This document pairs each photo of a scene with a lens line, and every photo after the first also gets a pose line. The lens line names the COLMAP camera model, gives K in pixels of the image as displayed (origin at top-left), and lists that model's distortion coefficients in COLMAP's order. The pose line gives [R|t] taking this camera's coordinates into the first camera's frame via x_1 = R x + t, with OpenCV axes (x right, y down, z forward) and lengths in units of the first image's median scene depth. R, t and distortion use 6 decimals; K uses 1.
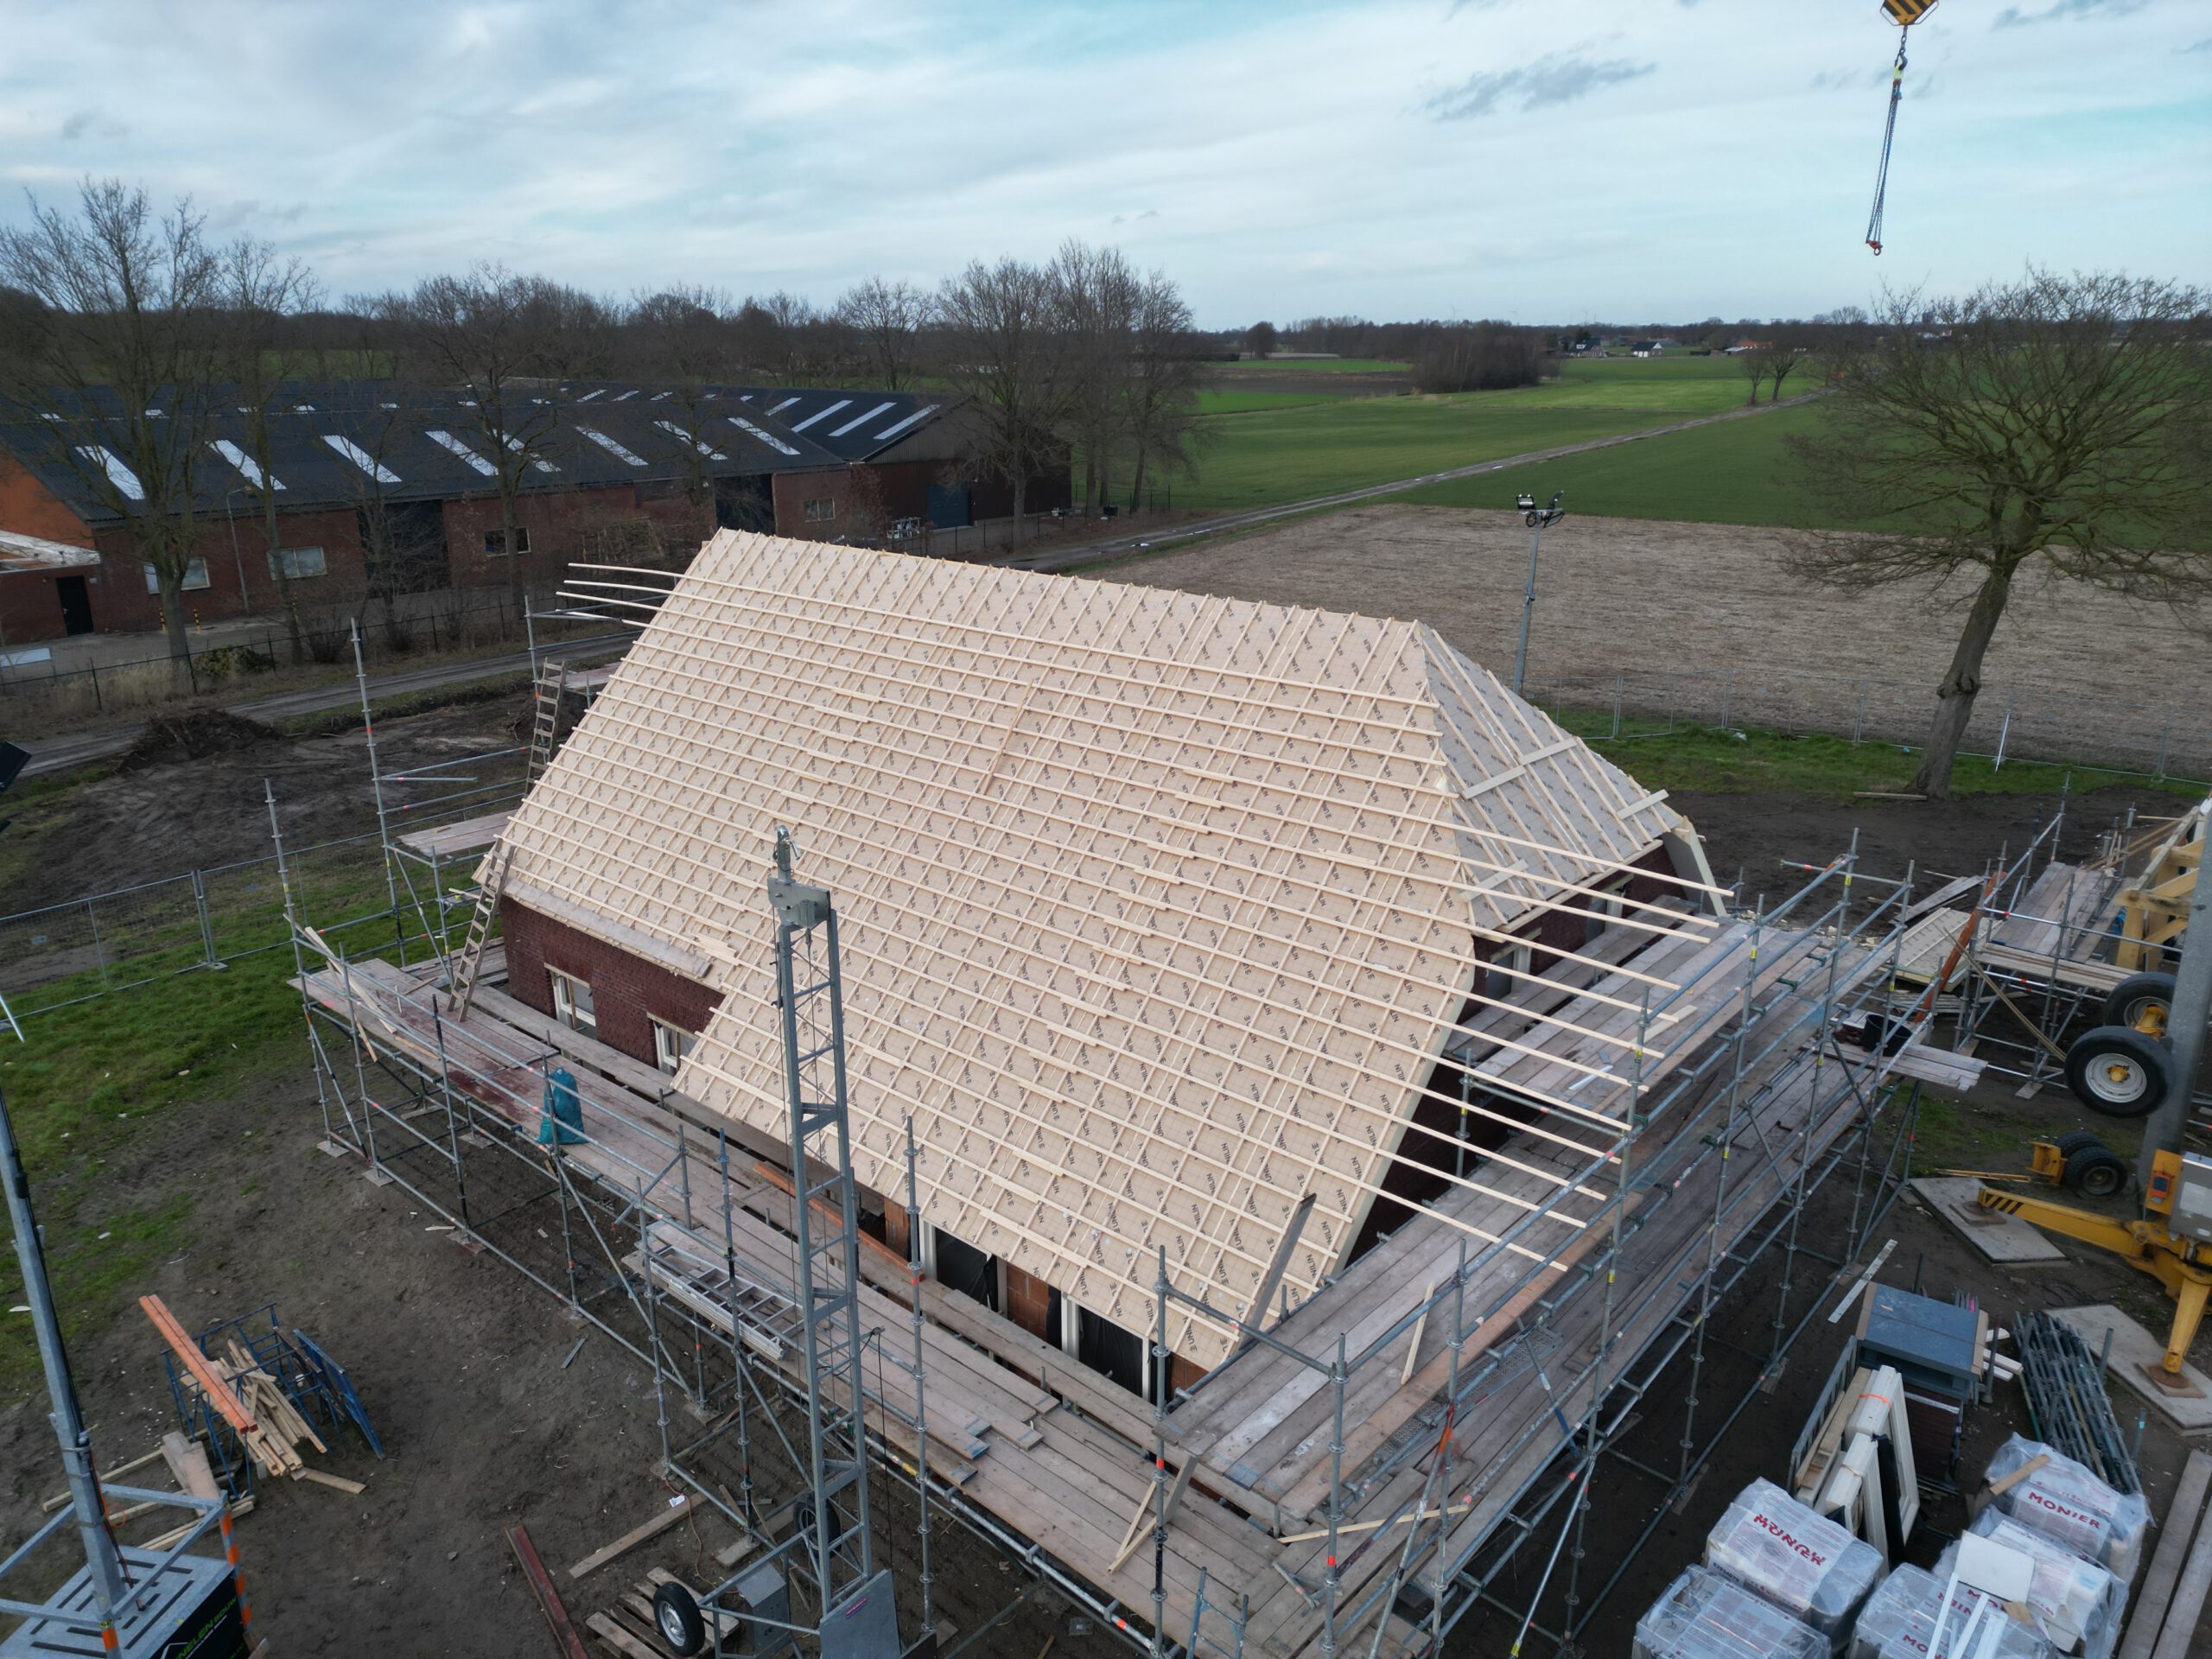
lens RADIAL K [[1532.9, 0, 1116.5], [0, 1532.9, 819.5], [0, 0, 1]] dist [0.107640, -0.076523]
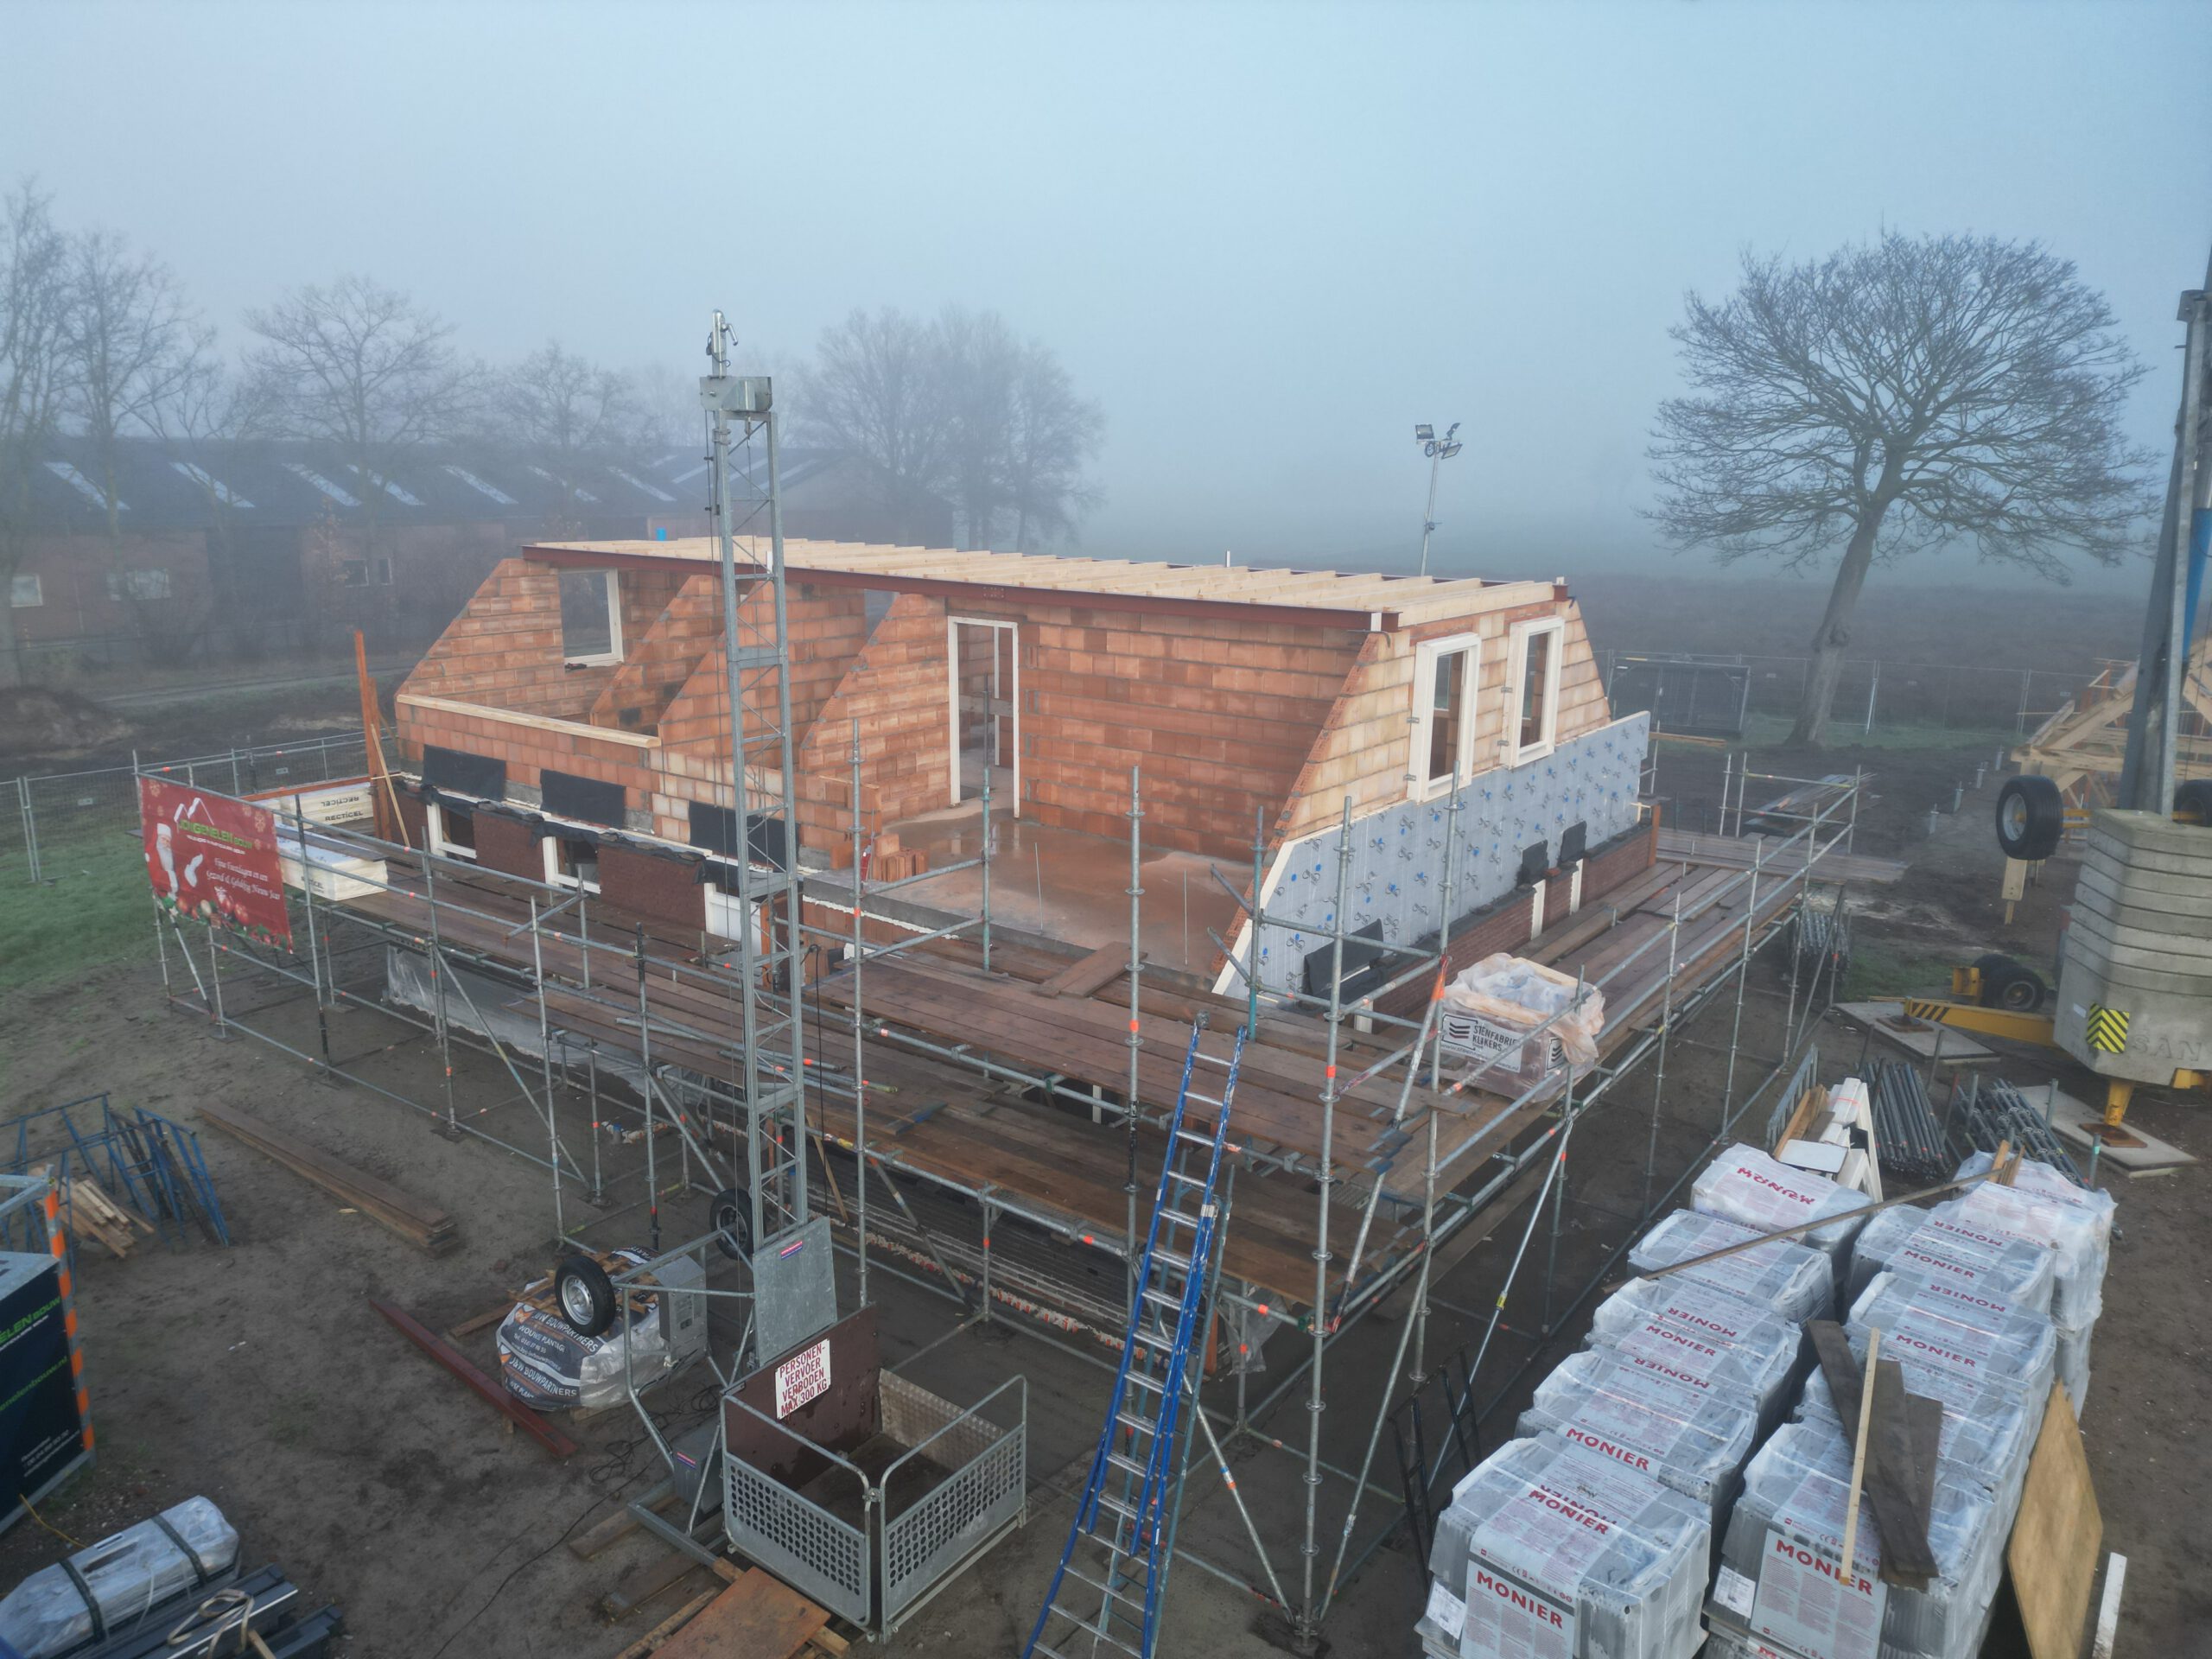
lens RADIAL K [[1544.0, 0, 1115.8], [0, 1544.0, 819.6], [0, 0, 1]] dist [0.055255, 0.002947]
pose [[0.996702, -0.005032, 0.080987, -0.042309], [0.010916, 0.997318, -0.072377, 0.266287], [-0.080406, 0.073023, 0.994084, 0.067315]]
